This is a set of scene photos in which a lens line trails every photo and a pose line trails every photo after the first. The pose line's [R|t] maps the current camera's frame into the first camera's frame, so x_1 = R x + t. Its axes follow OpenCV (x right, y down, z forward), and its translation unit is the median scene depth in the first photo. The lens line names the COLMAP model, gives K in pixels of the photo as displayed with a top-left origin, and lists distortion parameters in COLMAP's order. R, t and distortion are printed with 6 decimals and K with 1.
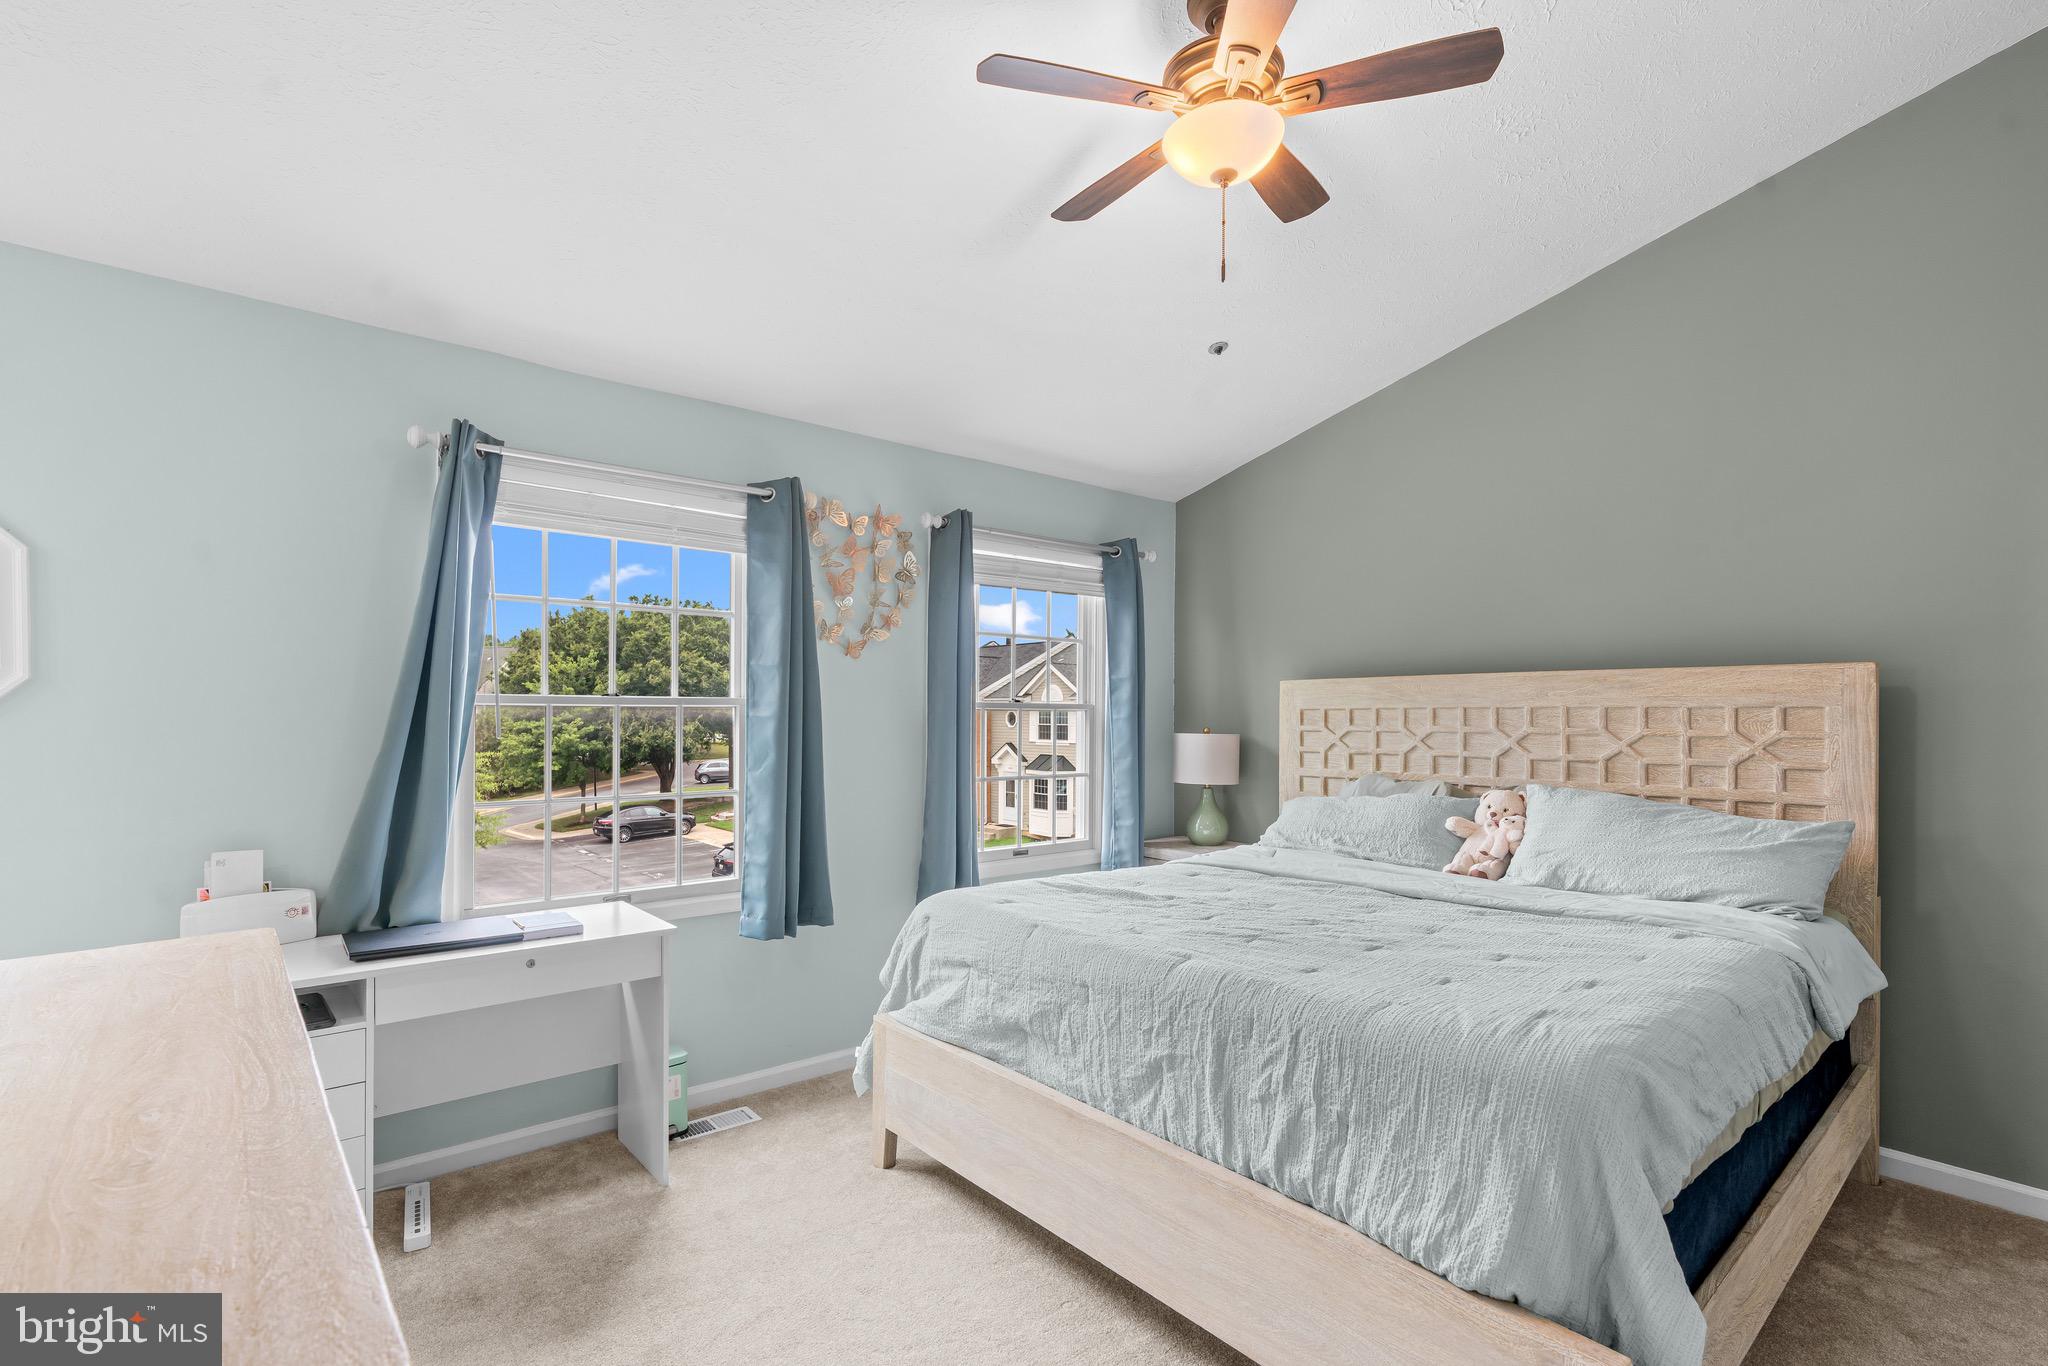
lens RADIAL K [[948.2, 0, 1013.3], [0, 948.2, 691.4], [0, 0, 1]] dist [-0.017192, 0.008583]
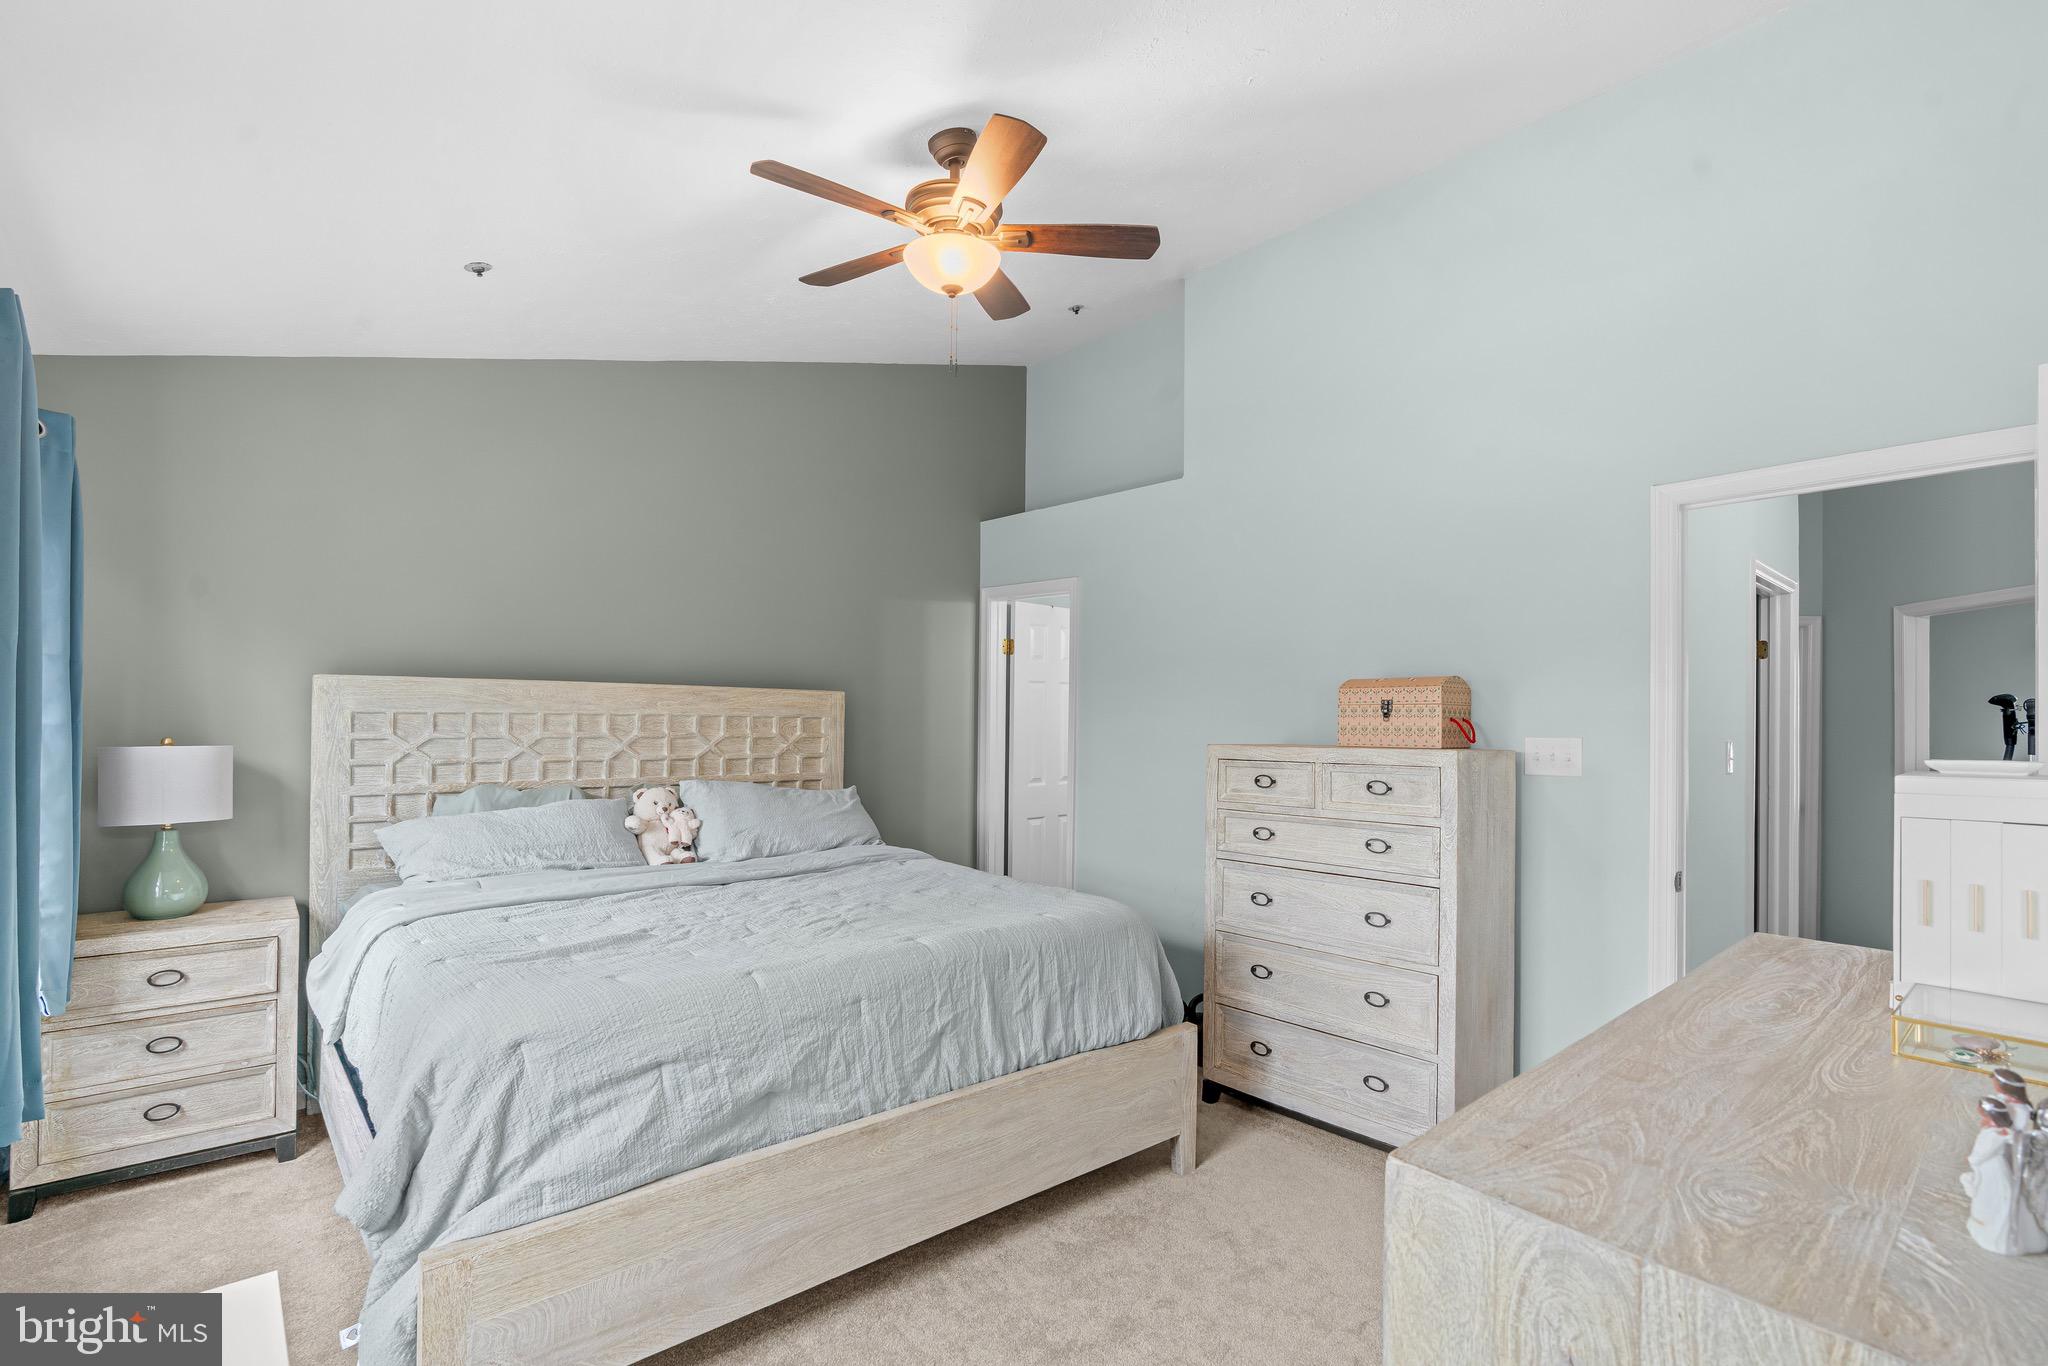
lens RADIAL K [[925.0, 0, 1023.0], [0, 925.0, 688.8], [0, 0, 1]] dist [-0.014959, 0.008560]
pose [[-0.009378, 0.034734, 0.999353, -0.729448], [-0.033910, 0.998811, -0.035033, 0.011108], [-0.999381, -0.034216, -0.008189, 0.686168]]
